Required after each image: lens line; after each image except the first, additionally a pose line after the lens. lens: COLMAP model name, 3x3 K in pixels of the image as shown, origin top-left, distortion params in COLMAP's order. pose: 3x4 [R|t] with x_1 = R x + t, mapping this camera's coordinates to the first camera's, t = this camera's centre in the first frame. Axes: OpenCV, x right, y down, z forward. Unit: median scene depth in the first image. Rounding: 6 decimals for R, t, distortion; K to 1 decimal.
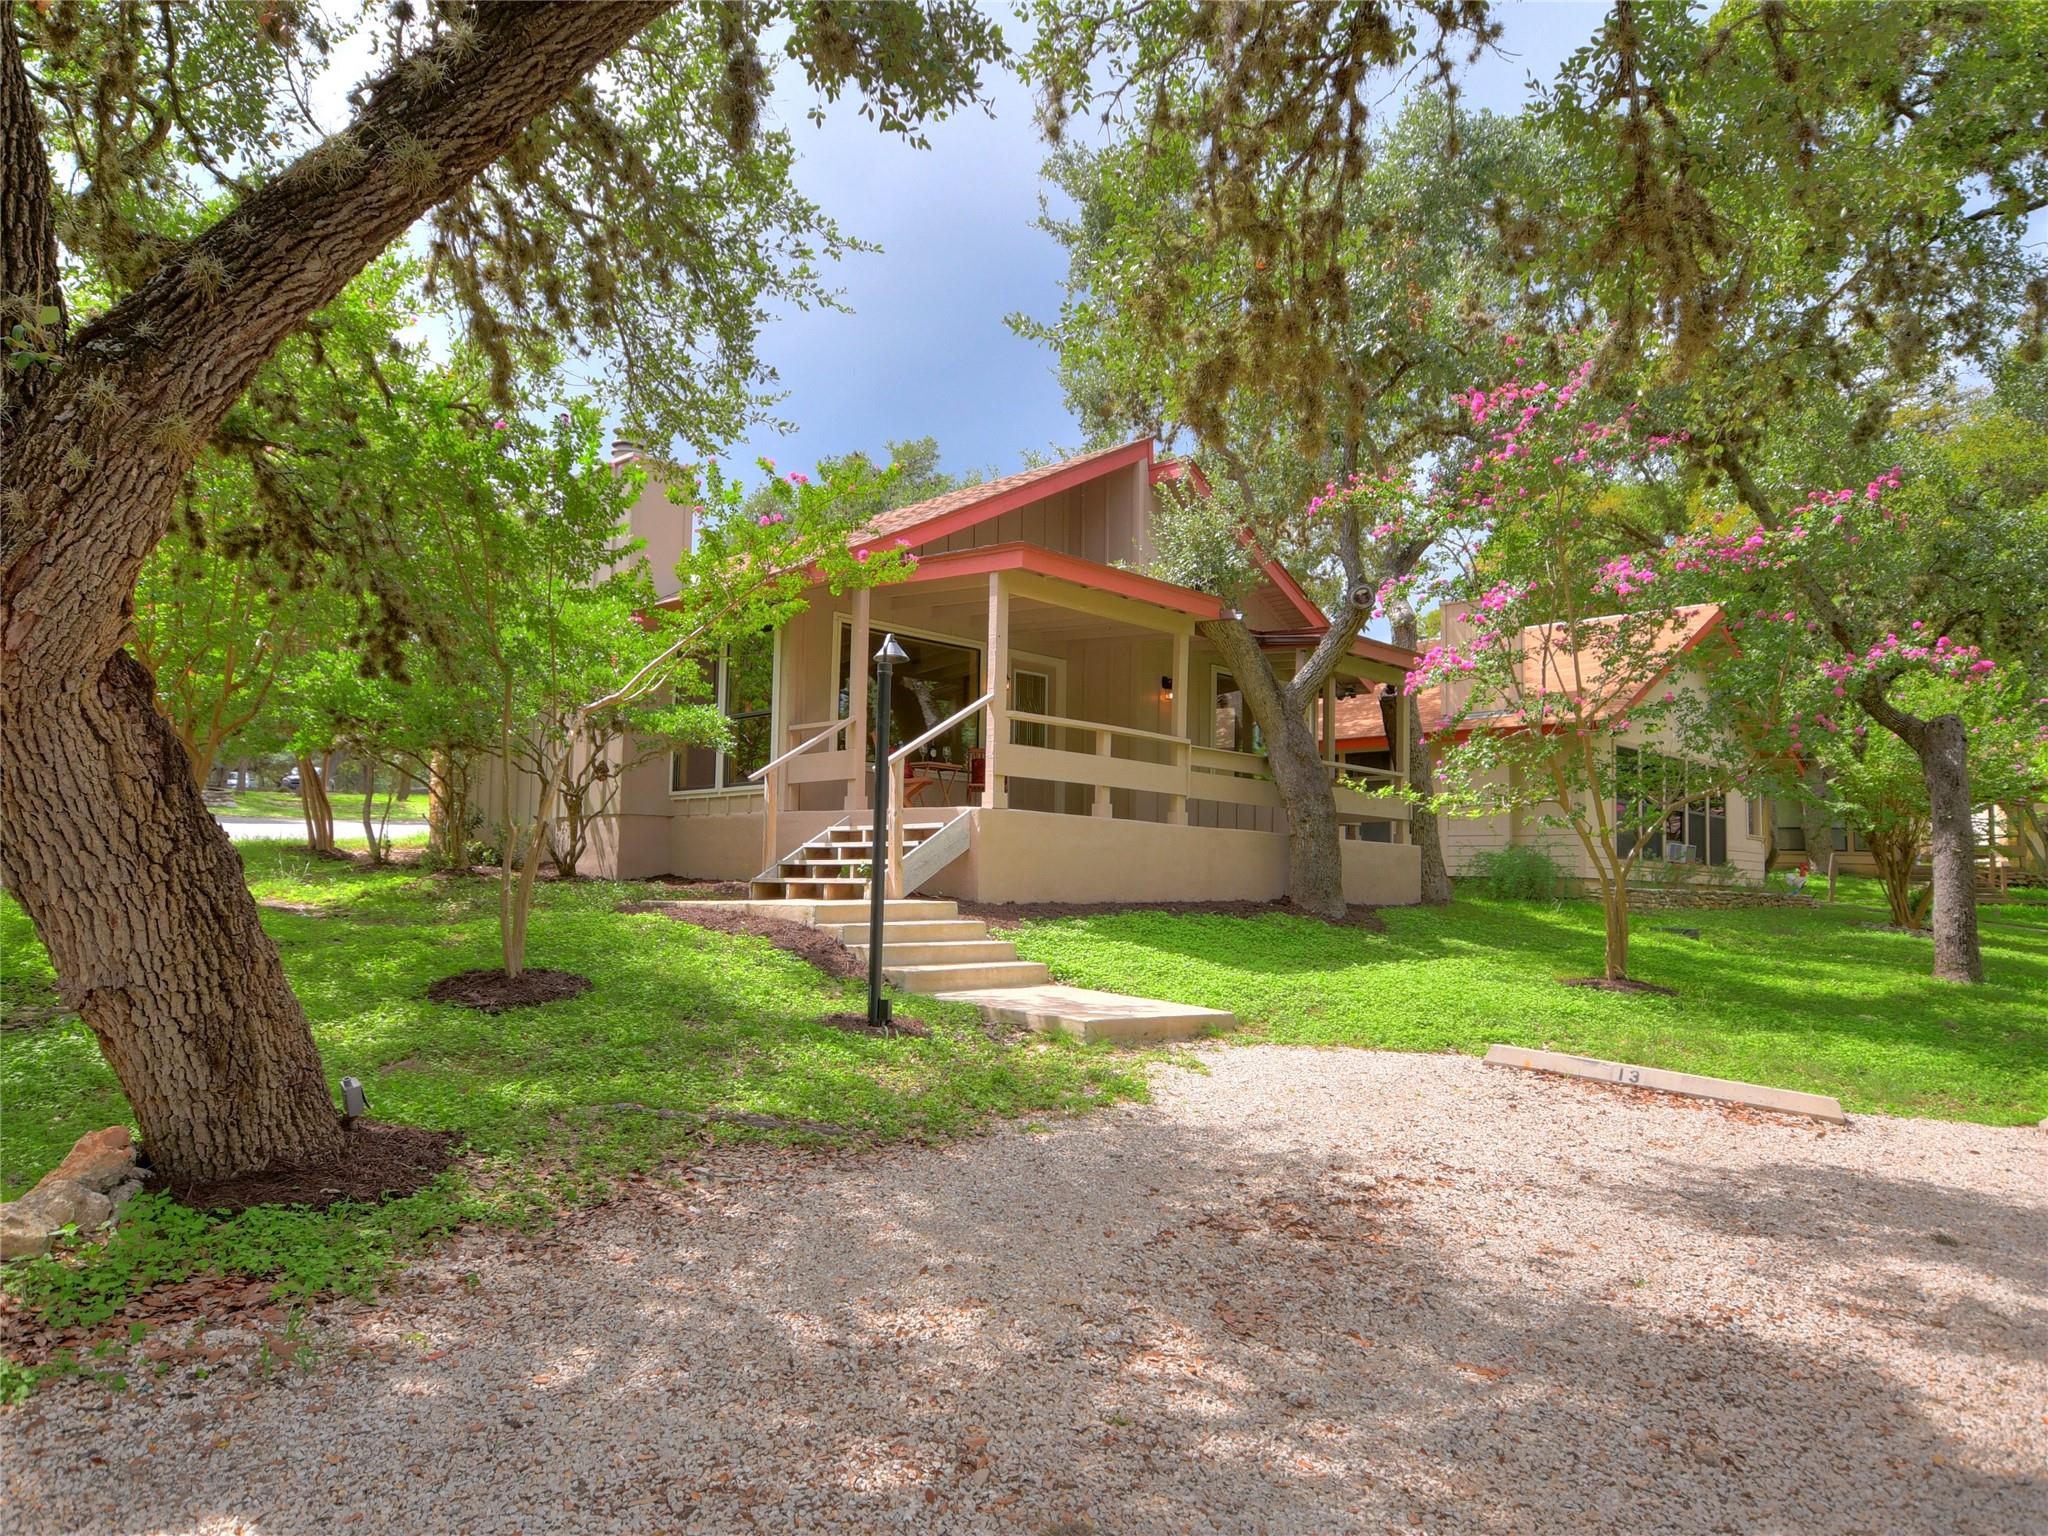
lens RADIAL K [[1430.2, 0, 1024.0], [0, 1430.2, 768.0], [0, 0, 1]] dist [0.066467, -0.001429]
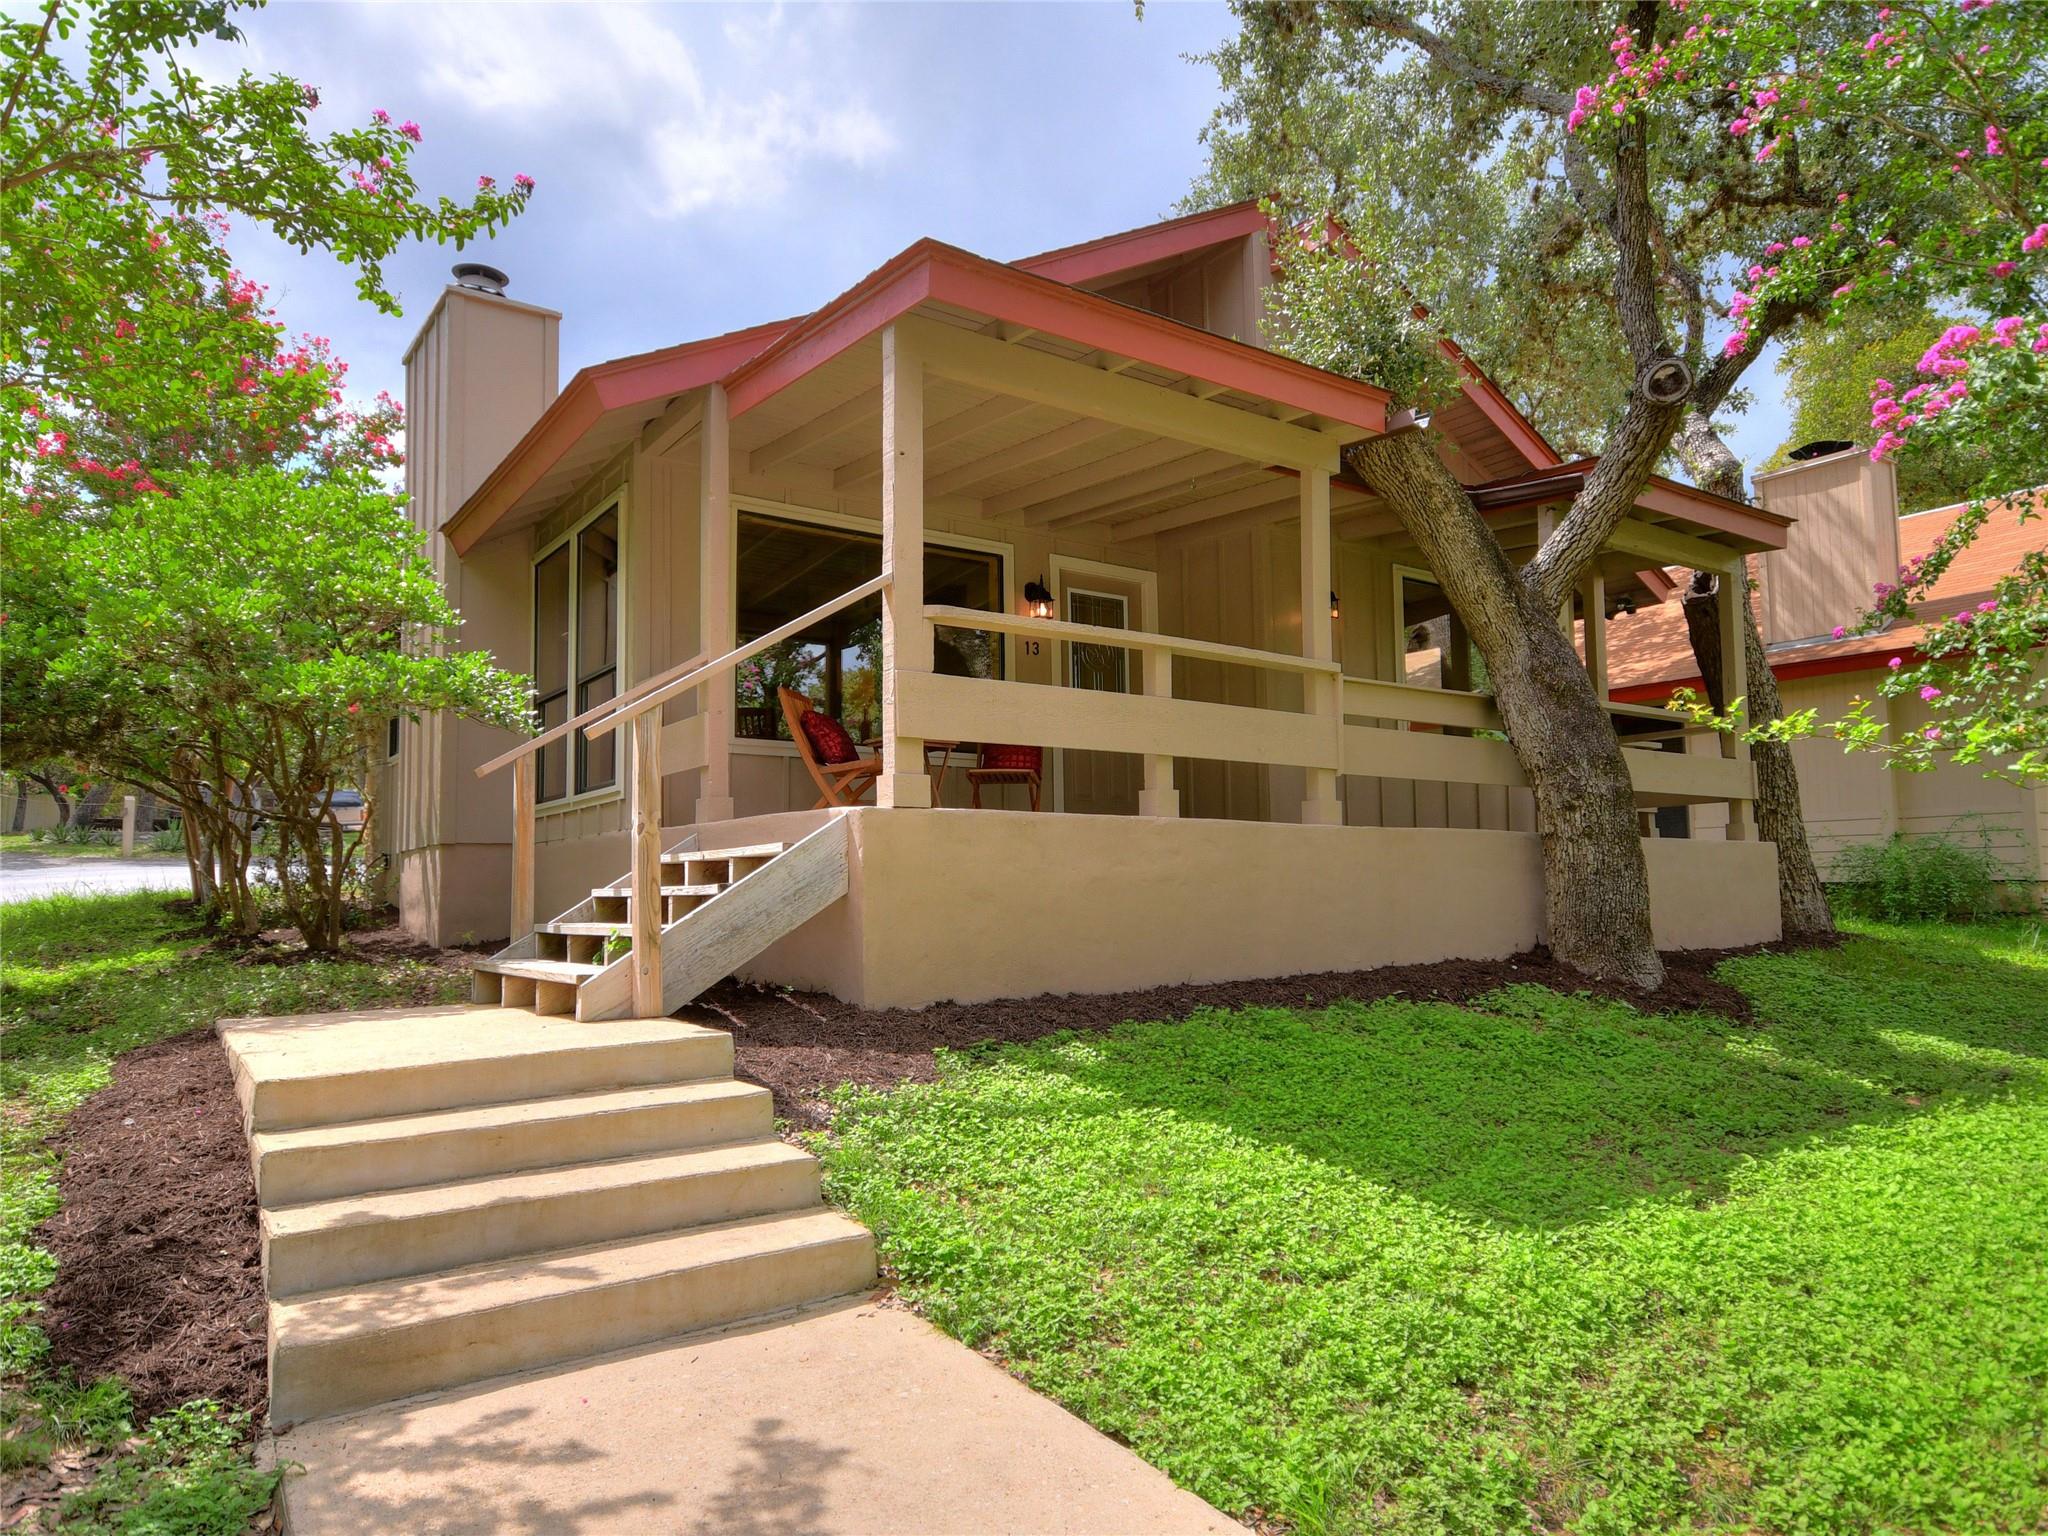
lens RADIAL K [[1430.2, 0, 1024.0], [0, 1430.2, 768.0], [0, 0, 1]] dist [0.066467, -0.001429]
pose [[0.987419, -0.048730, -0.150430, 0.079386], [0.047853, 0.998810, -0.009450, 0.018298], [0.150712, 0.002132, 0.988575, 0.458646]]
